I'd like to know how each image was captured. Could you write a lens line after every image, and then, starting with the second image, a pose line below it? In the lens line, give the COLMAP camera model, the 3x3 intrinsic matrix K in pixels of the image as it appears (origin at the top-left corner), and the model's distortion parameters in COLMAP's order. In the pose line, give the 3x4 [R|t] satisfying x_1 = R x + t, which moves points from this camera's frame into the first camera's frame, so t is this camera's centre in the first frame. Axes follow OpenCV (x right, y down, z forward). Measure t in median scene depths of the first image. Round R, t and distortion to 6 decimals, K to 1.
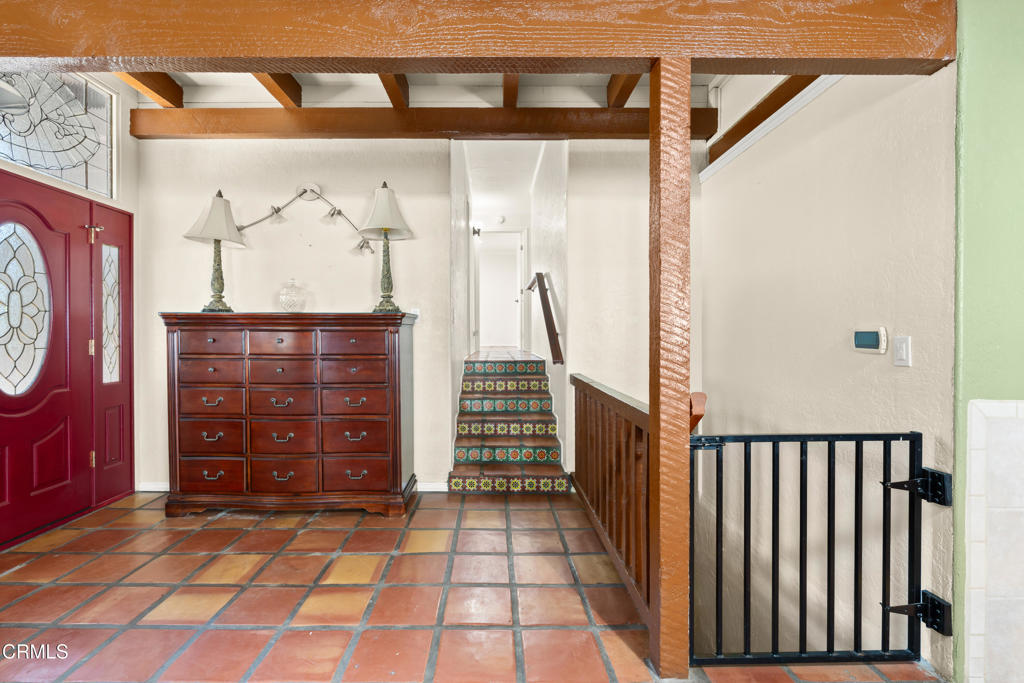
lens RADIAL K [[455.5, 0, 502.0], [0, 455.5, 341.4], [0, 0, 1]] dist [-0.002108, -0.000883]
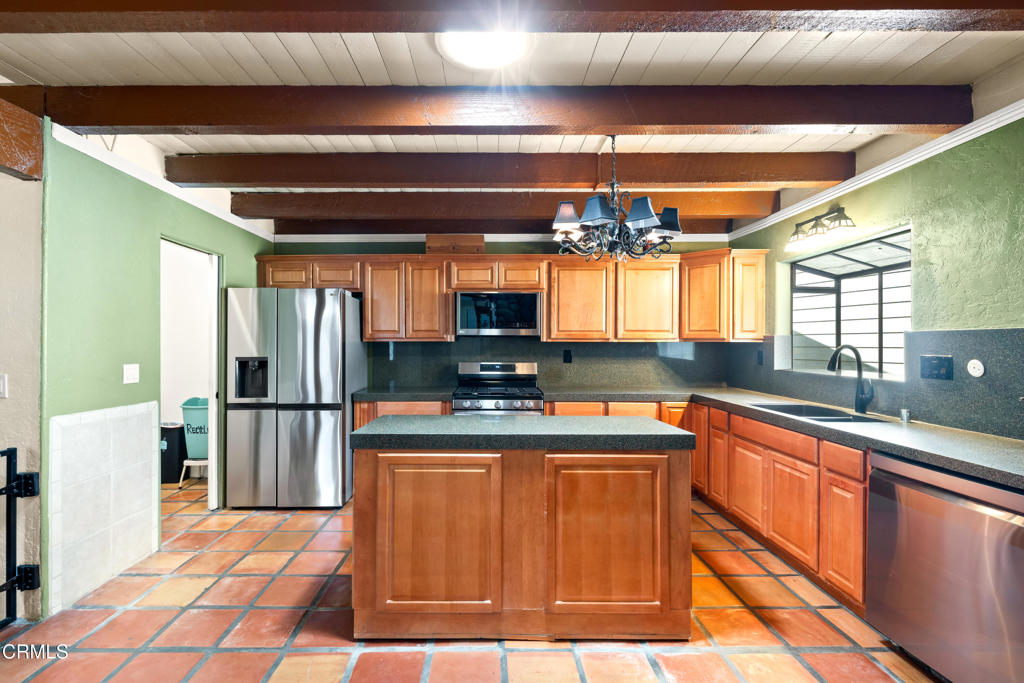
lens RADIAL K [[455.5, 0, 485.8], [0, 455.5, 345.1], [0, 0, 1]] dist [-0.002108, -0.000883]
pose [[0.012493, 0.006040, 0.999904, -0.396523], [0.005937, 0.999964, -0.006115, -0.083819], [-0.999904, 0.006013, 0.012456, -0.399595]]
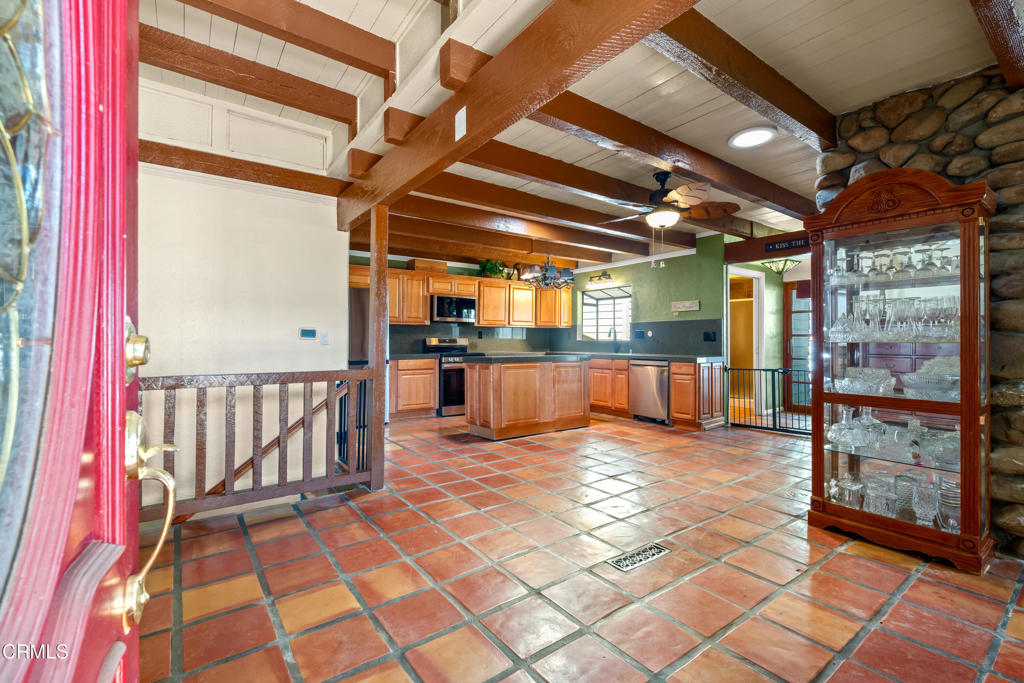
lens RADIAL K [[455.5, 0, 506.9], [0, 455.5, 339.5], [0, 0, 1]] dist [-0.002108, -0.000883]
pose [[-0.577551, 0.007046, 0.816324, -1.828496], [0.007223, 0.999968, -0.003521, 0.047441], [-0.816322, 0.003863, -0.577583, 1.844884]]
